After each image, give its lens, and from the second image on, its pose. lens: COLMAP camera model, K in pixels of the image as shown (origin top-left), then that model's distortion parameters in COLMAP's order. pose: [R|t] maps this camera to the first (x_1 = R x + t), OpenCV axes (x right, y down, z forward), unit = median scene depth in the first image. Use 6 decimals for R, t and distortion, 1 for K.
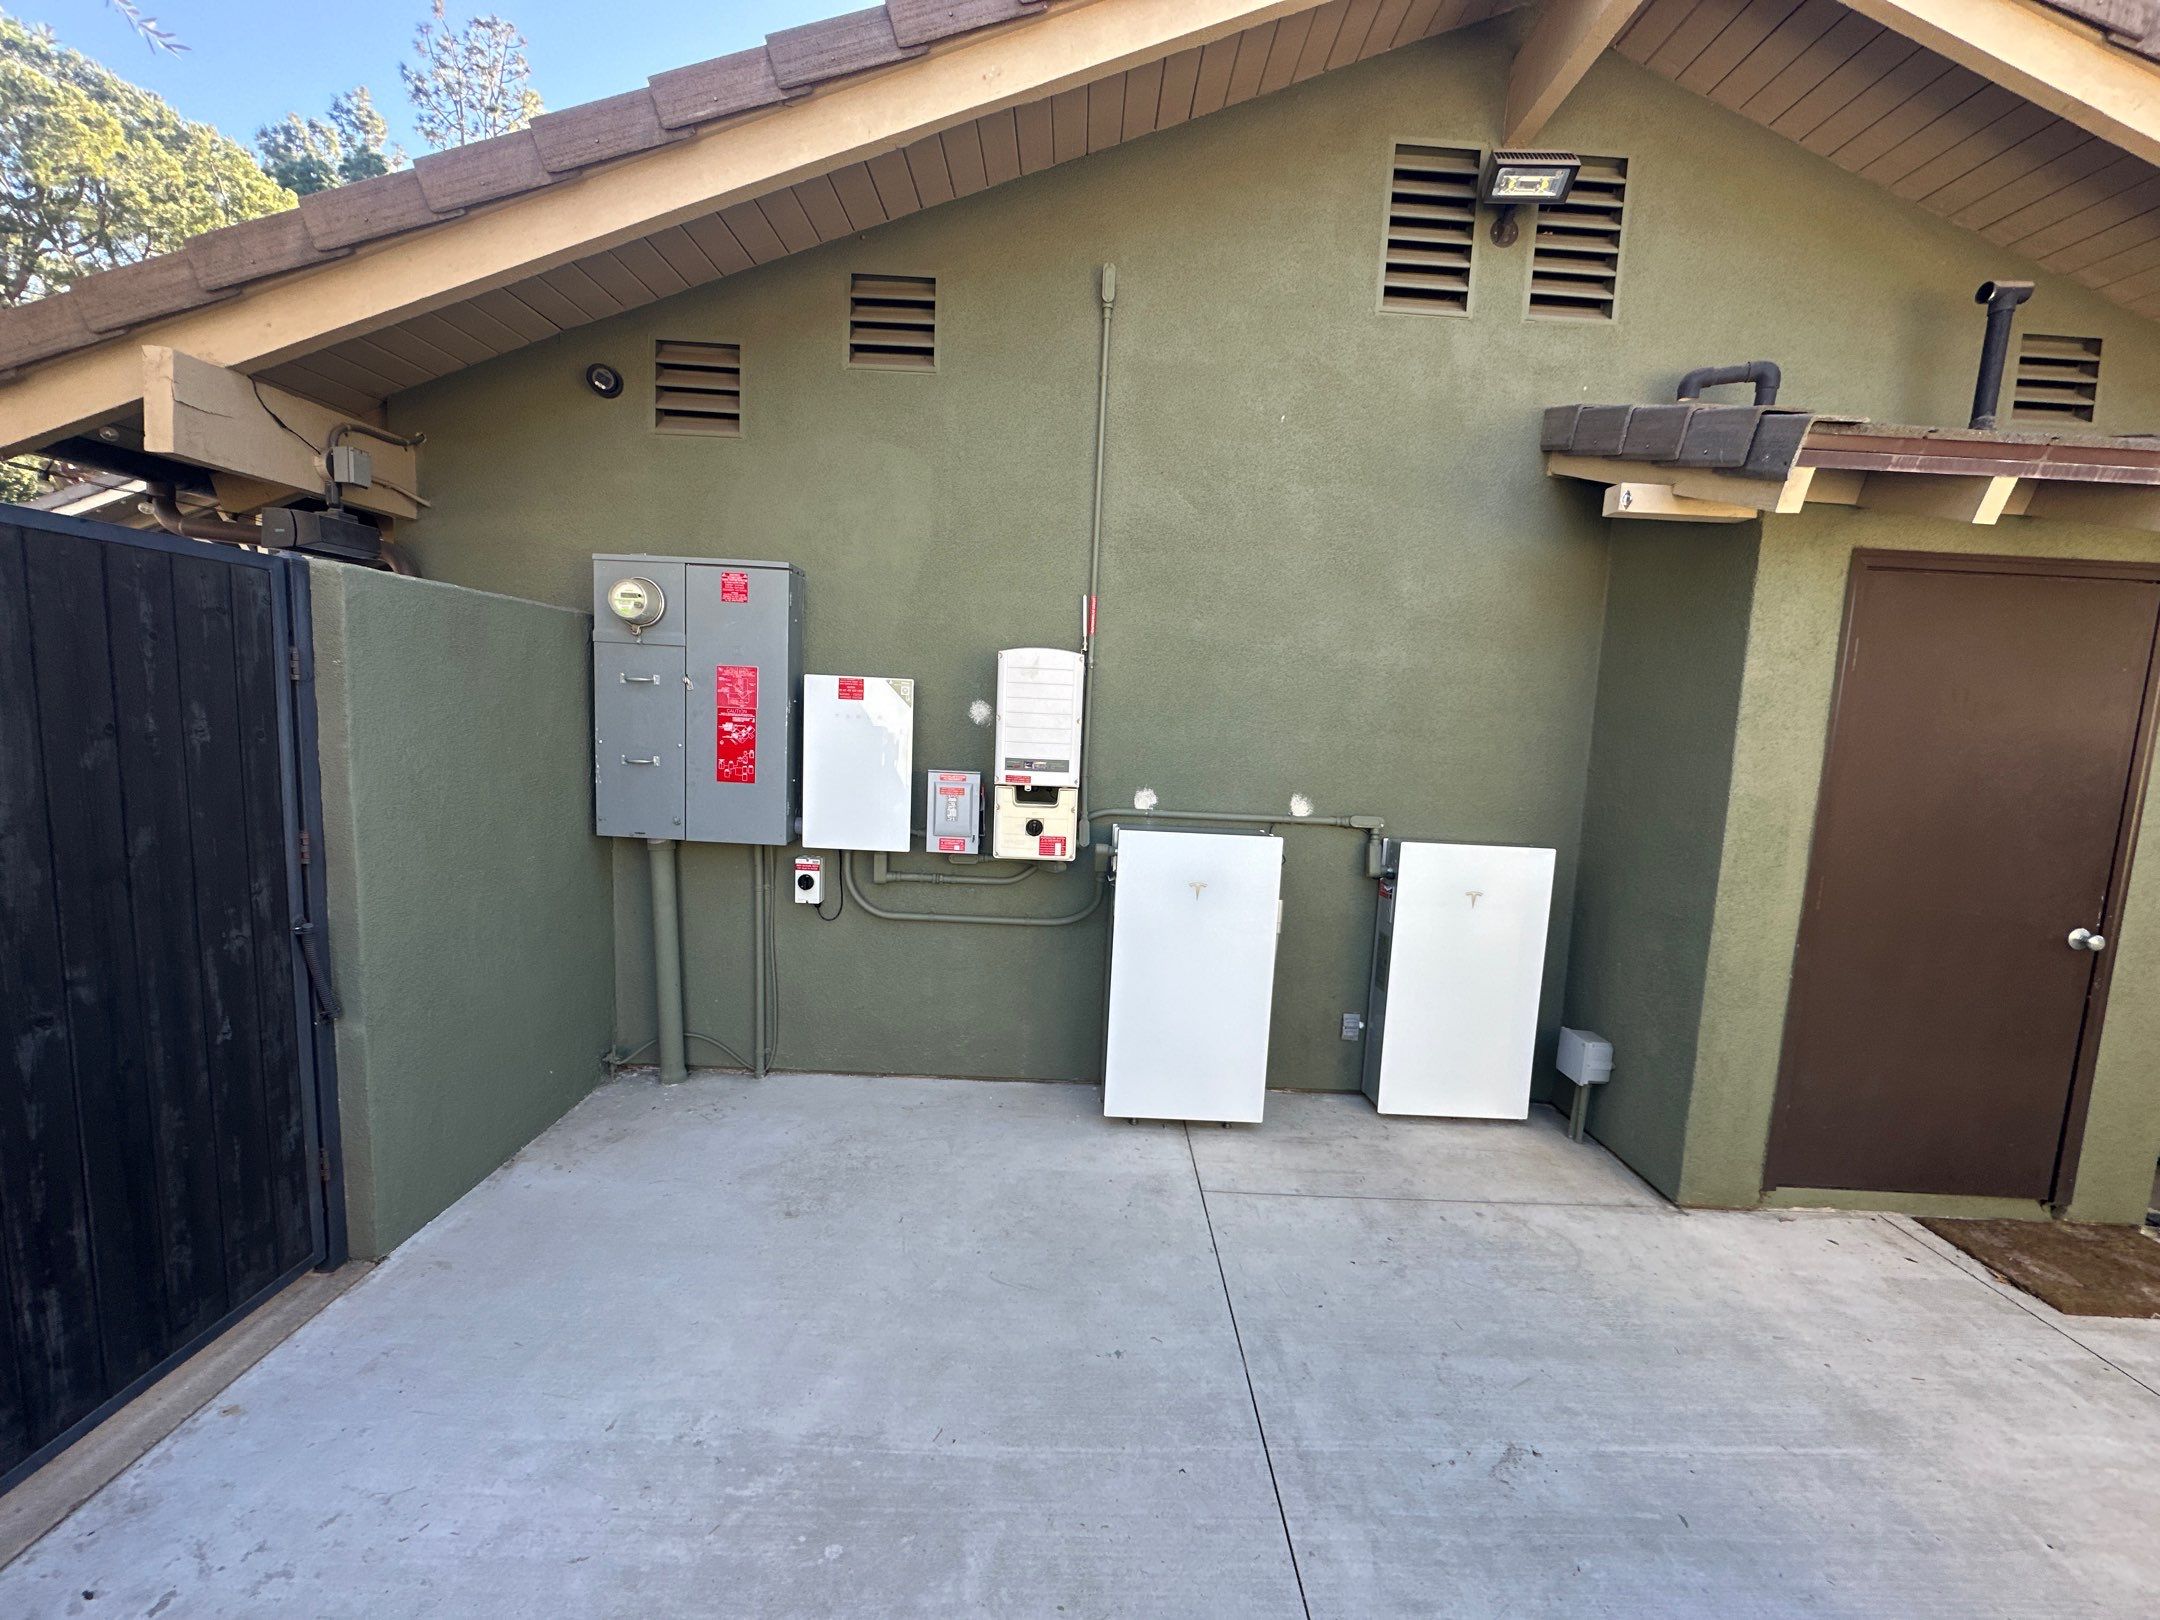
lens RADIAL K [[860.4, 0, 1080.4], [0, 860.4, 814.9], [0, 0, 1]] dist [-0.005085, 0.000532]
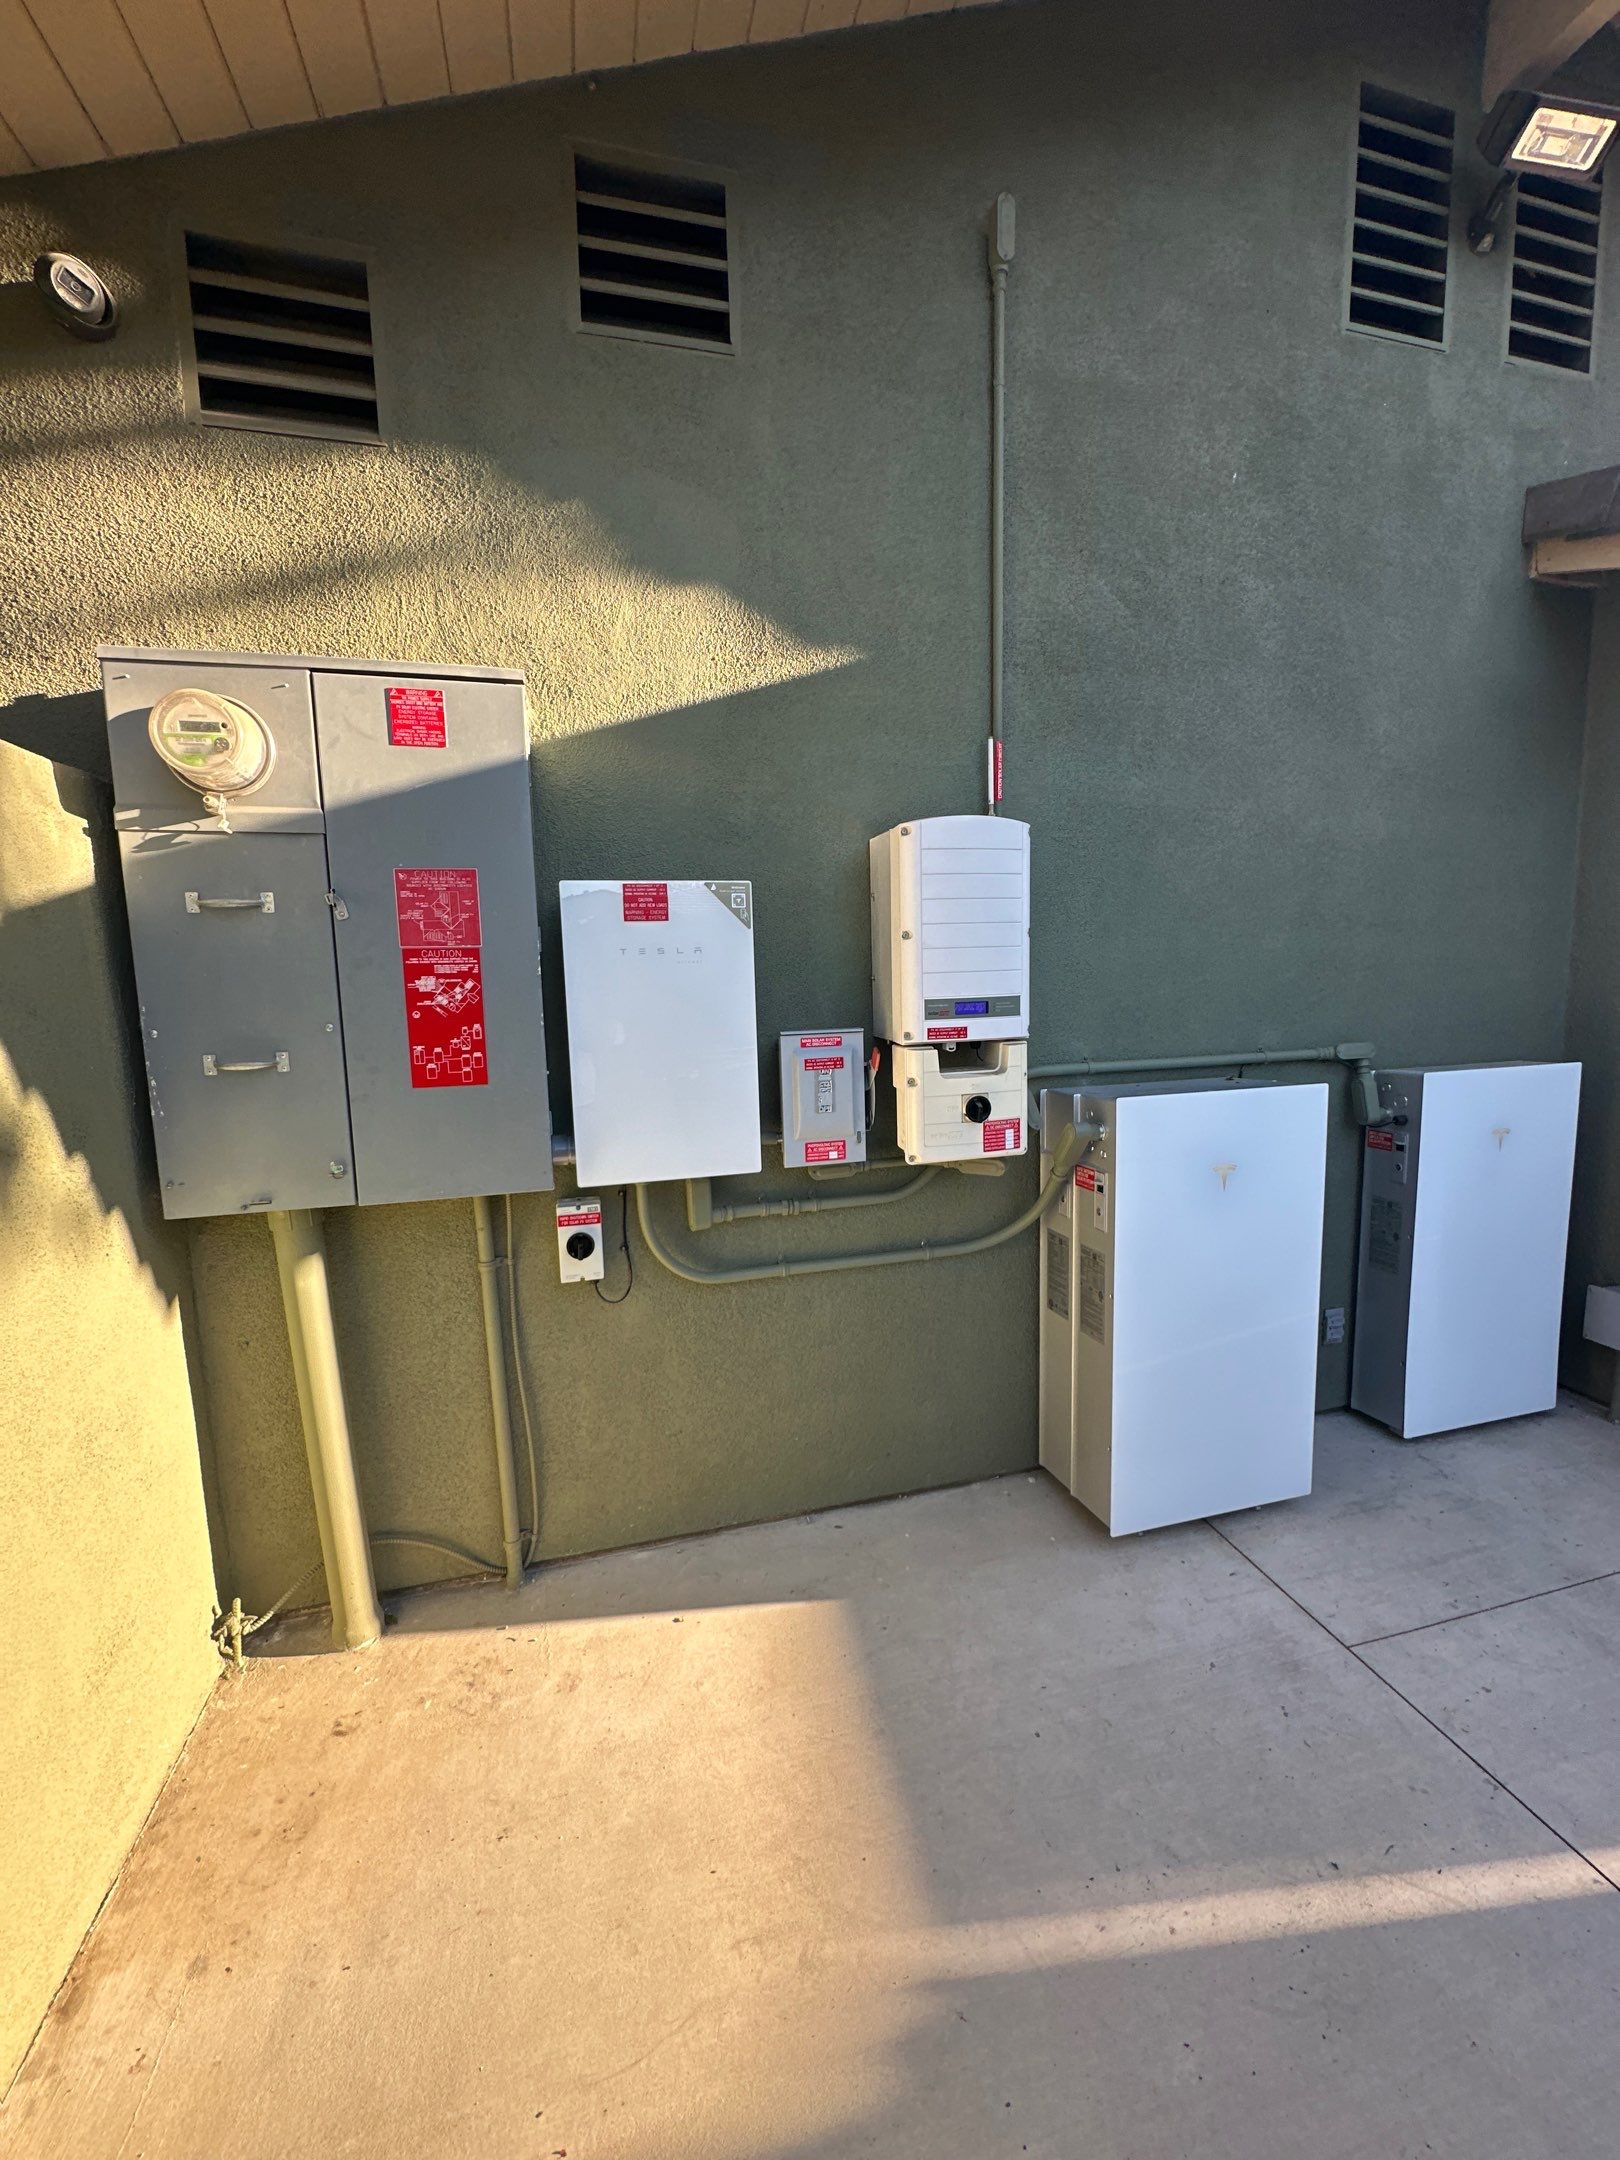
lens RADIAL K [[860.4, 0, 812.4], [0, 860.4, 1085.6], [0, 0, 1]] dist [-0.005085, 0.000532]
pose [[0.966570, -0.103456, 0.234604, -0.307866], [0.101079, 0.994631, 0.022170, -0.027226], [-0.235638, 0.002285, 0.971838, 0.422121]]
